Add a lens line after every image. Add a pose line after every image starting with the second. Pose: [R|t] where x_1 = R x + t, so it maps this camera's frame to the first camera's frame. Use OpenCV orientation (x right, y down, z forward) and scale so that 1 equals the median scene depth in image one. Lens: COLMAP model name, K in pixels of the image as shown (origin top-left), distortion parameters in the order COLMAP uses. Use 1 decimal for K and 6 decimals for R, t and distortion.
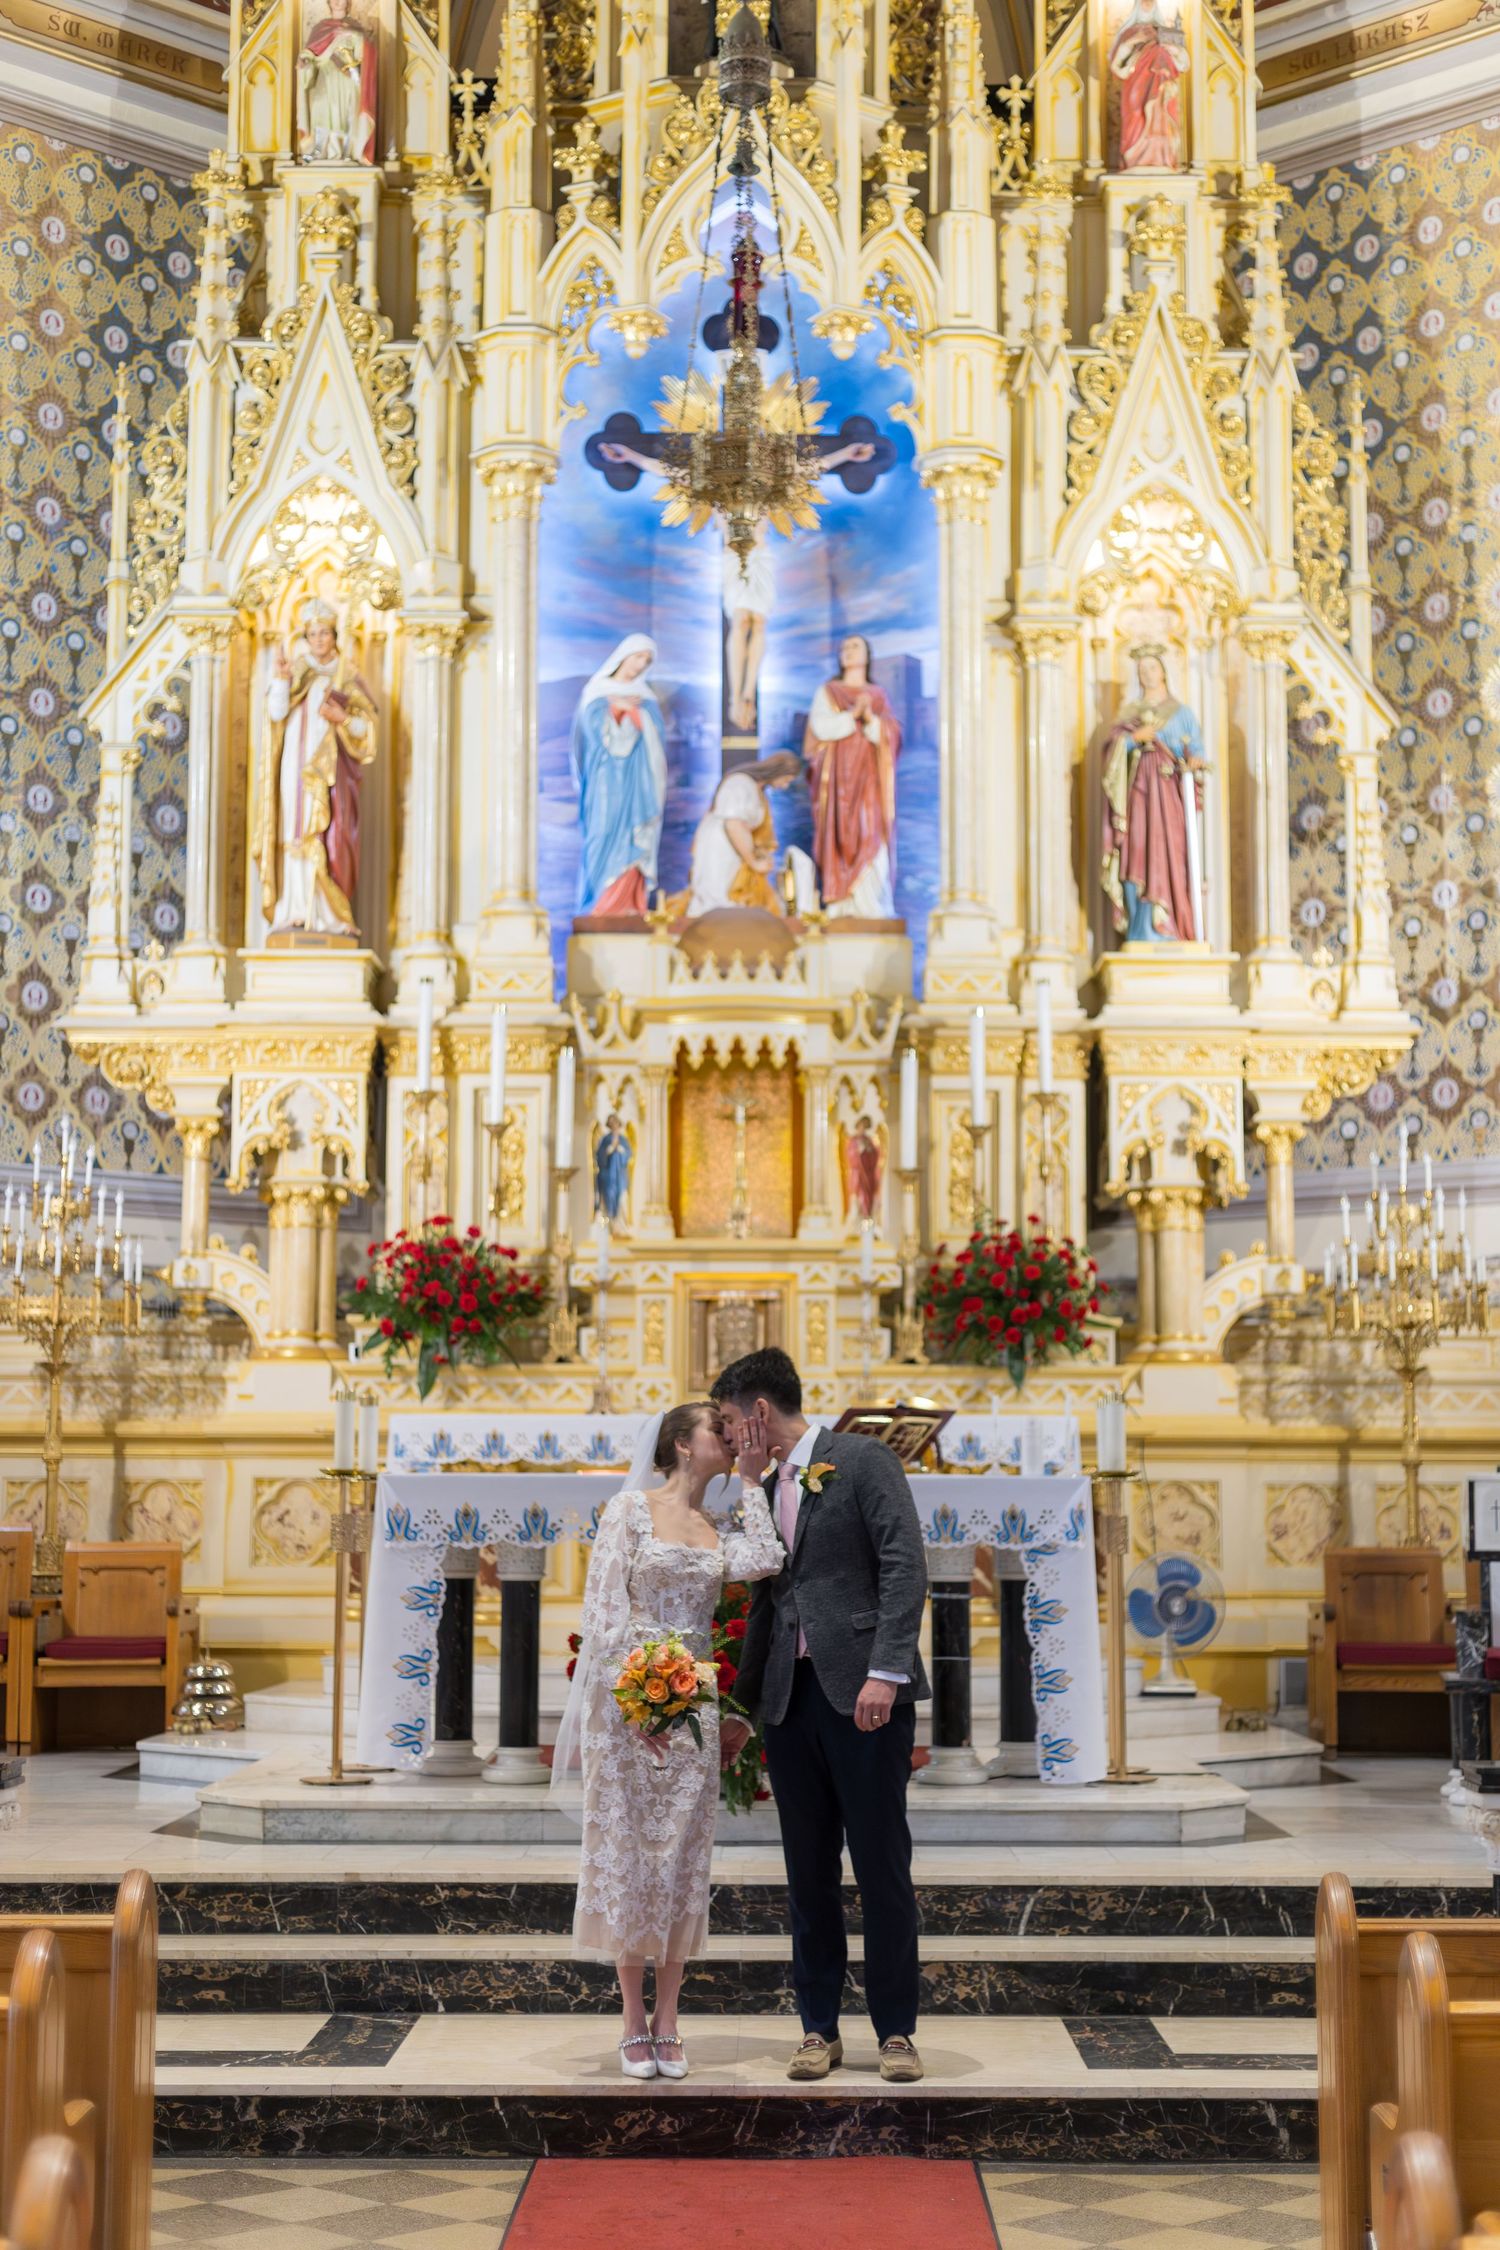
lens RADIAL K [[3305.8, 0, 810.6], [0, 3305.8, 1129.6], [0, 0, 1]] dist [0.007123, 0.018849]
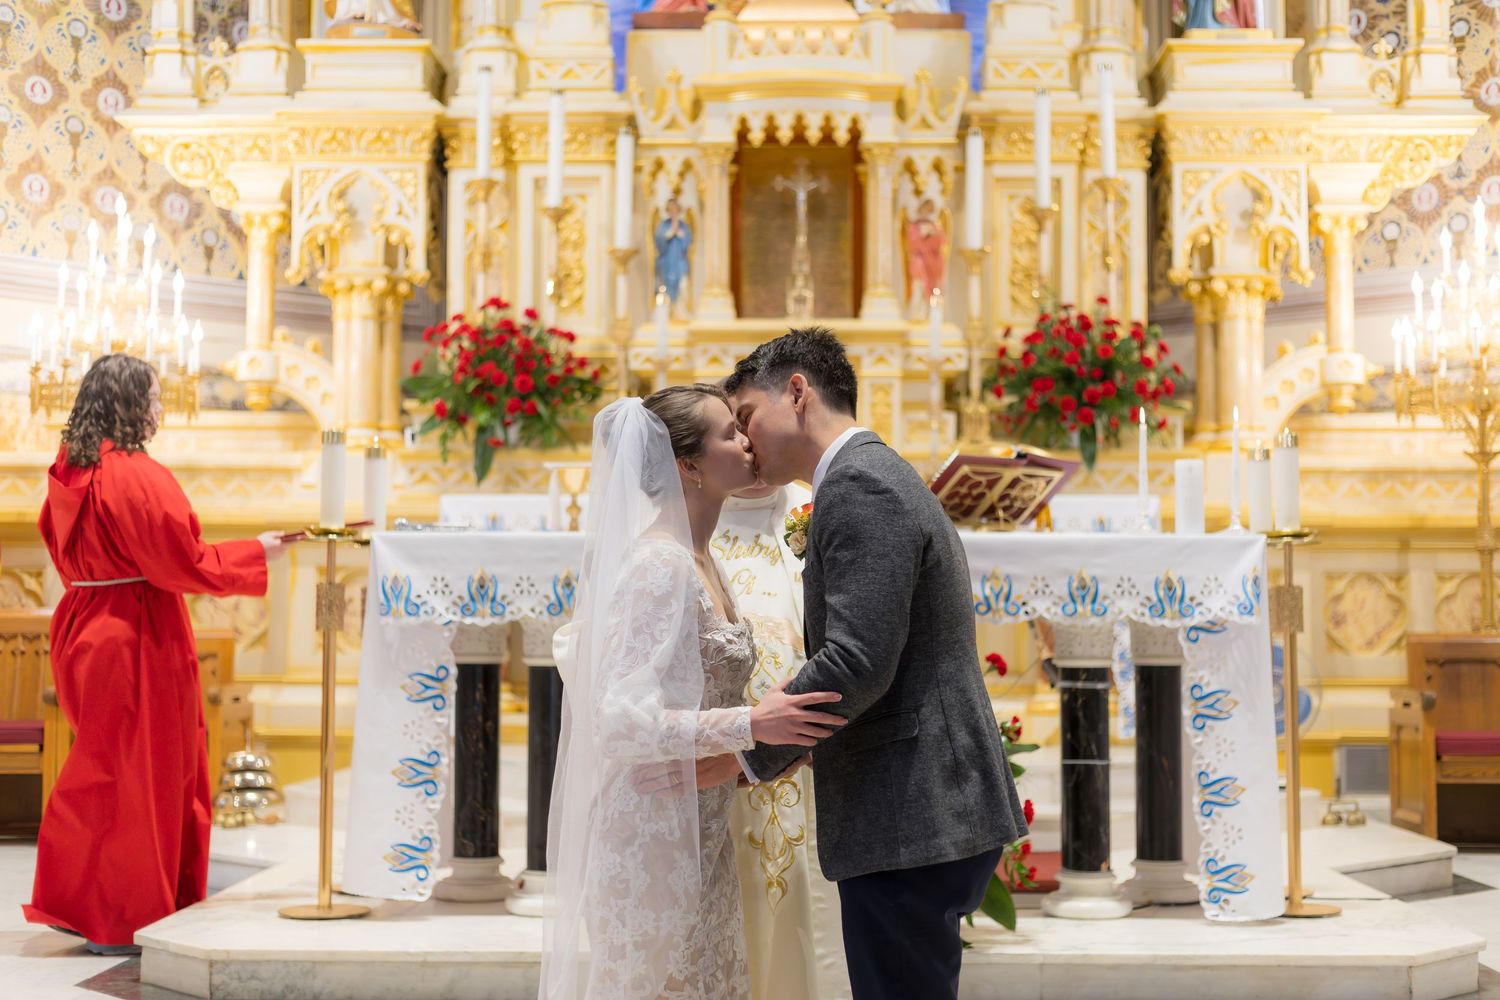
lens RADIAL K [[2203.9, 0, 779.3], [0, 2203.9, 496.9], [0, 0, 1]] dist [0.007123, 0.018849]
pose [[0.999839, -0.001439, -0.017872, -0.015770], [0.002454, 0.998378, 0.056887, 0.045488], [0.017761, -0.056922, 0.998221, 0.327716]]
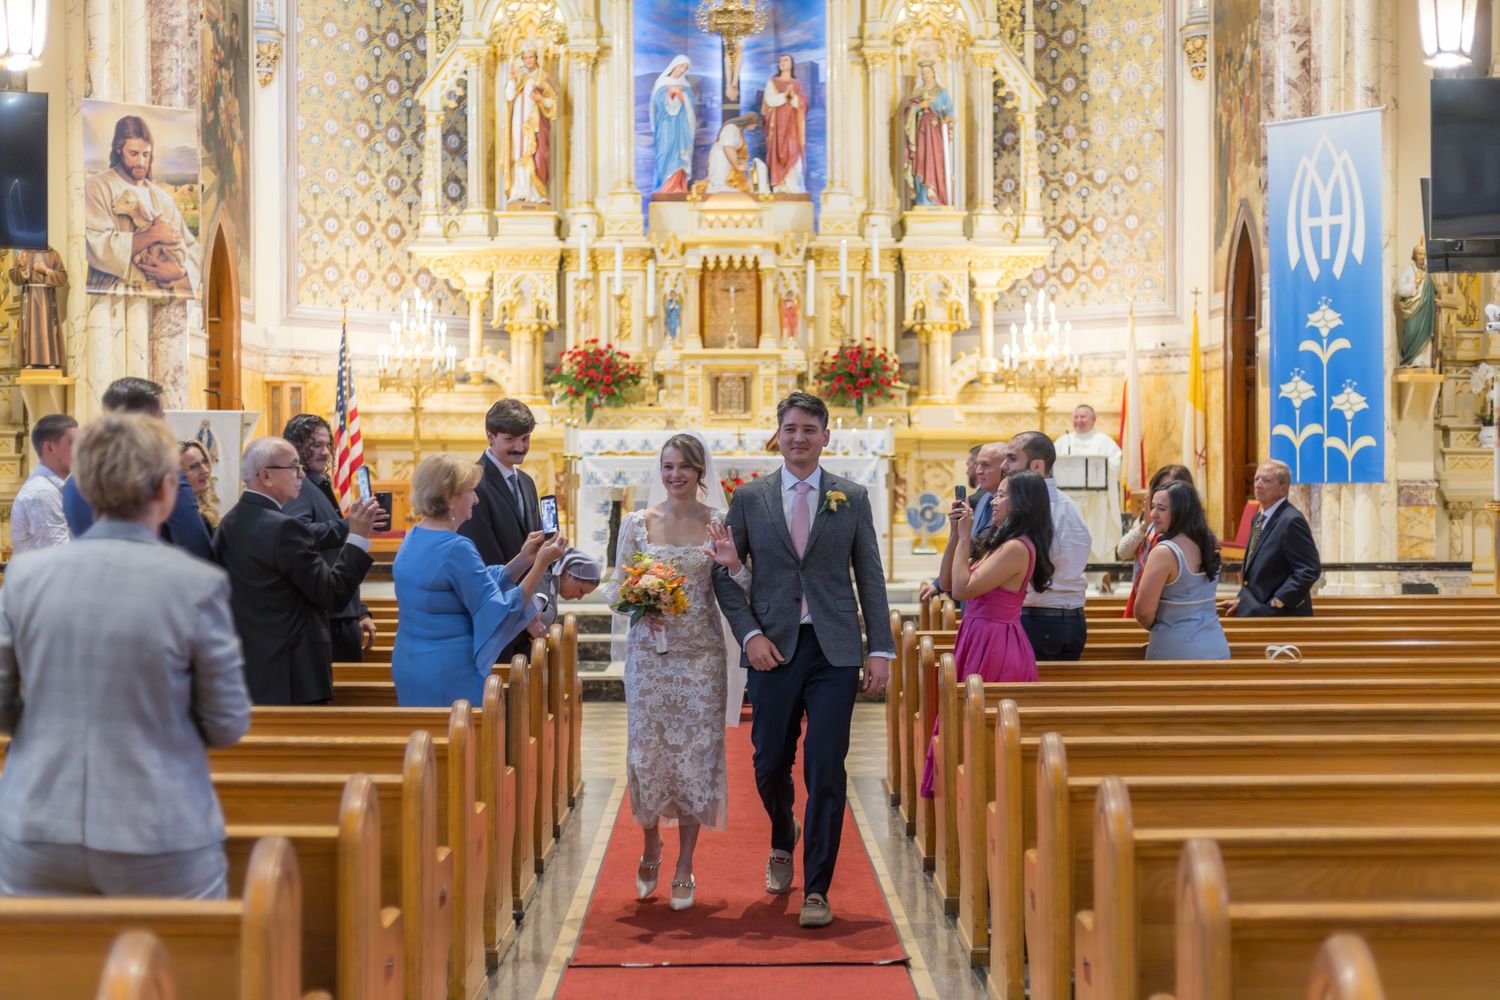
lens RADIAL K [[2203.9, 0, 779.3], [0, 2203.9, 496.9], [0, 0, 1]] dist [0.007123, 0.018849]
pose [[0.999991, -0.004140, -0.001256, 0.010218], [0.004262, 0.992599, 0.121364, -0.043428], [0.000744, -0.121368, 0.992607, -0.421526]]
